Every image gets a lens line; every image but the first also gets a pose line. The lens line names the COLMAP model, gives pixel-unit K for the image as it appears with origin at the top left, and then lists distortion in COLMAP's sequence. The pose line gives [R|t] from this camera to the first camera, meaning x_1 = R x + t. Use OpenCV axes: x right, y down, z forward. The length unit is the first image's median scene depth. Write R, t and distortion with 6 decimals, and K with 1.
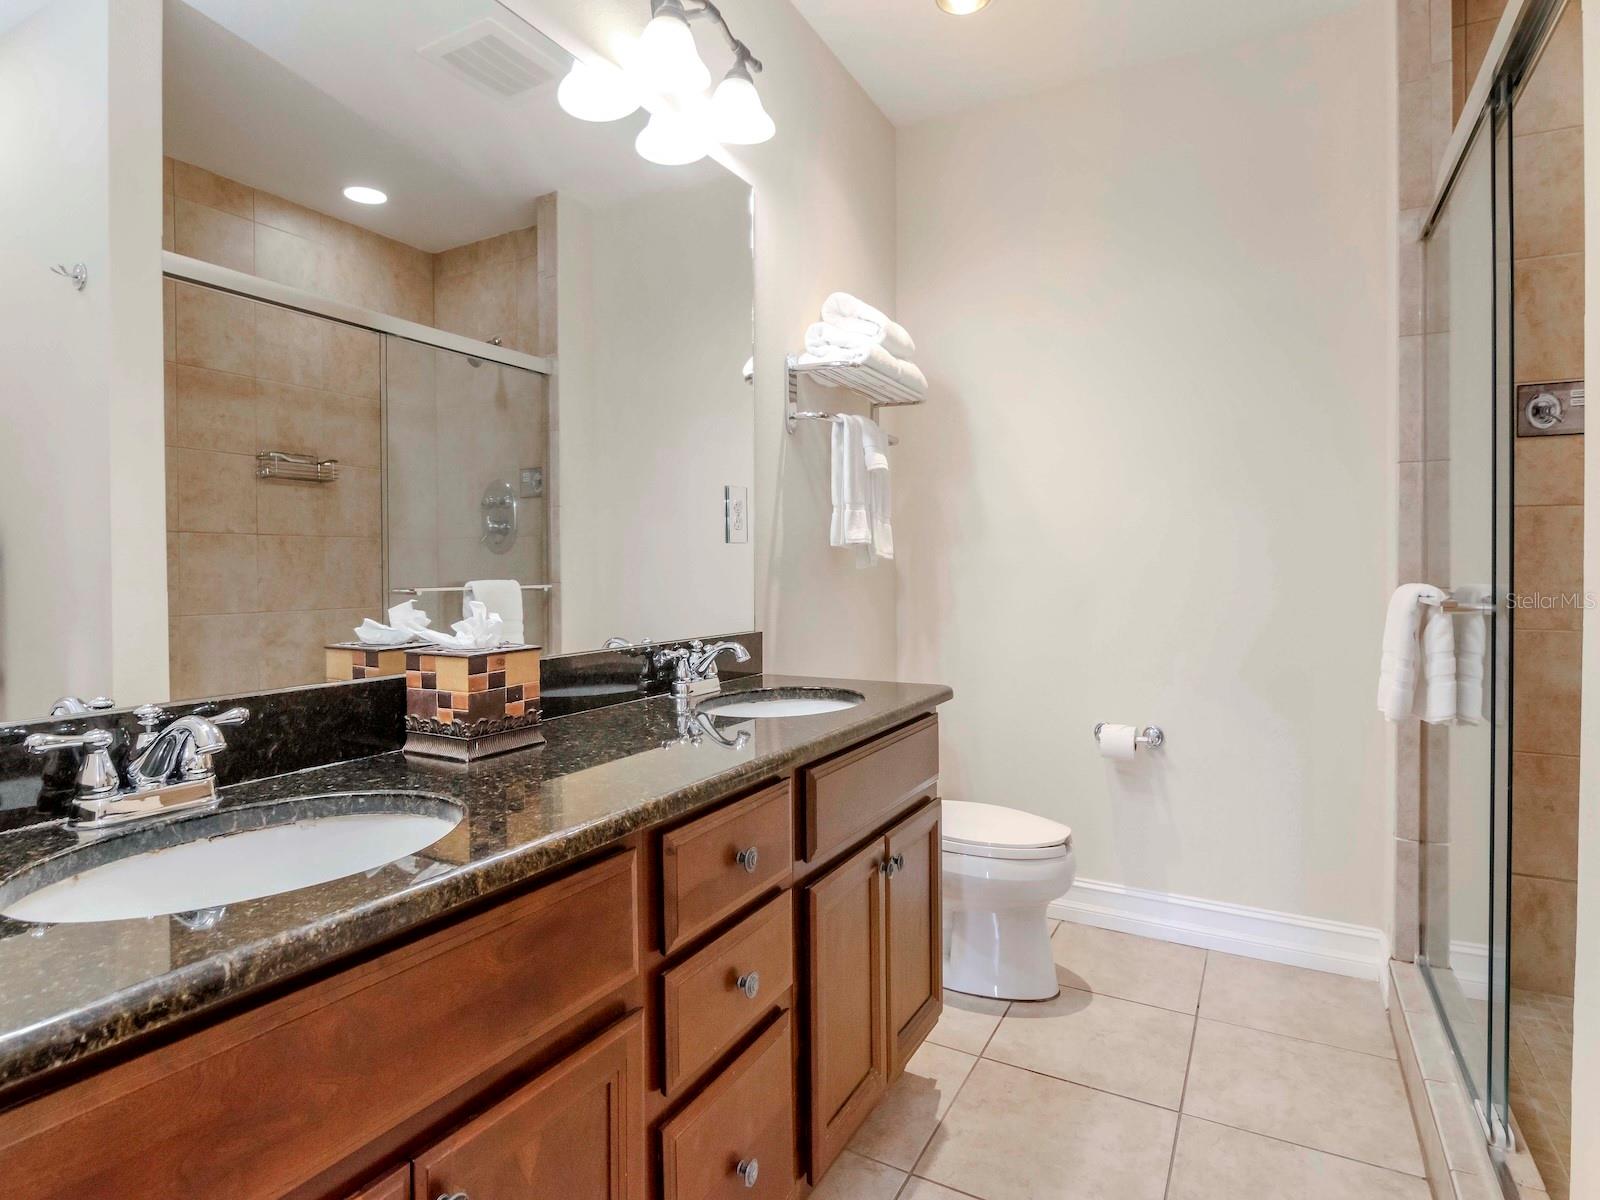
lens RADIAL K [[888.8, 0, 800.4], [0, 888.8, 594.1], [0, 0, 1]] dist [-0.014576, -0.001671]
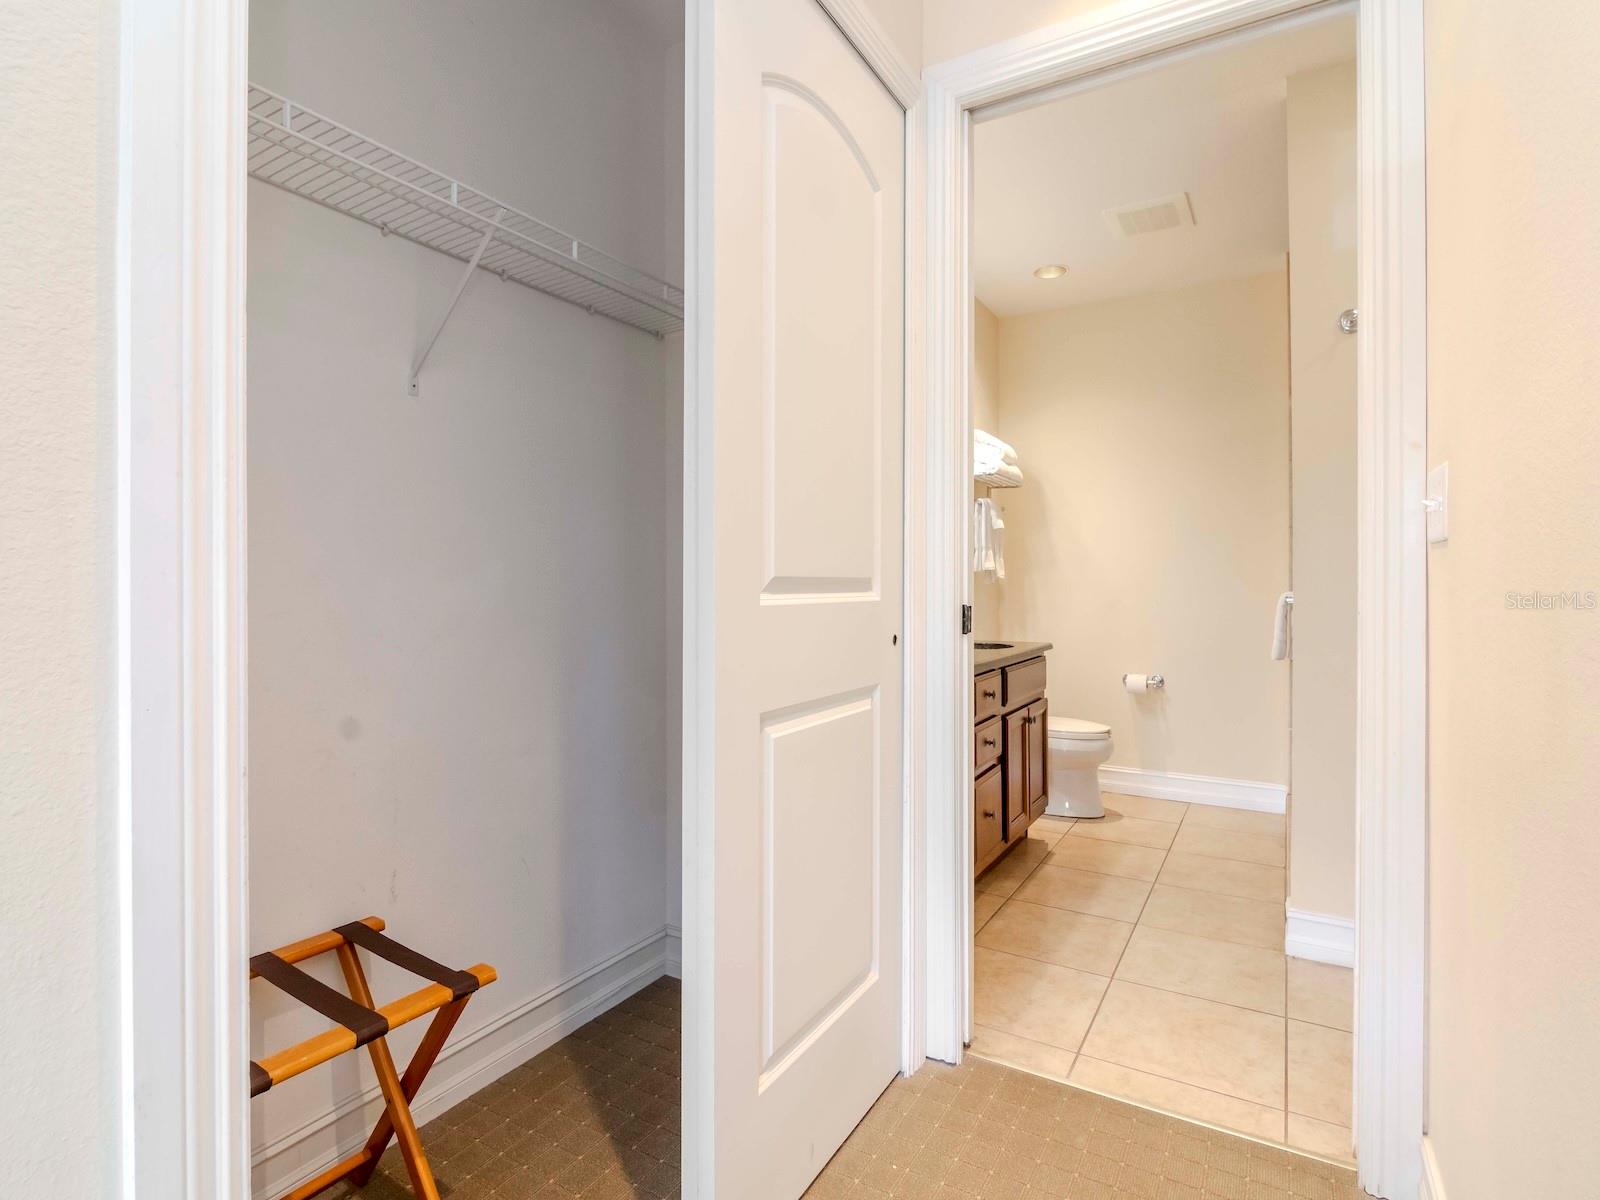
lens RADIAL K [[808.9, 0, 785.9], [0, 808.9, 598.2], [0, 0, 1]] dist [-0.011900, -0.001942]
pose [[0.998023, 0.002494, -0.062798, -0.281918], [-0.003270, 0.999920, -0.012247, 0.024962], [0.062762, 0.012428, 0.997951, -0.766910]]
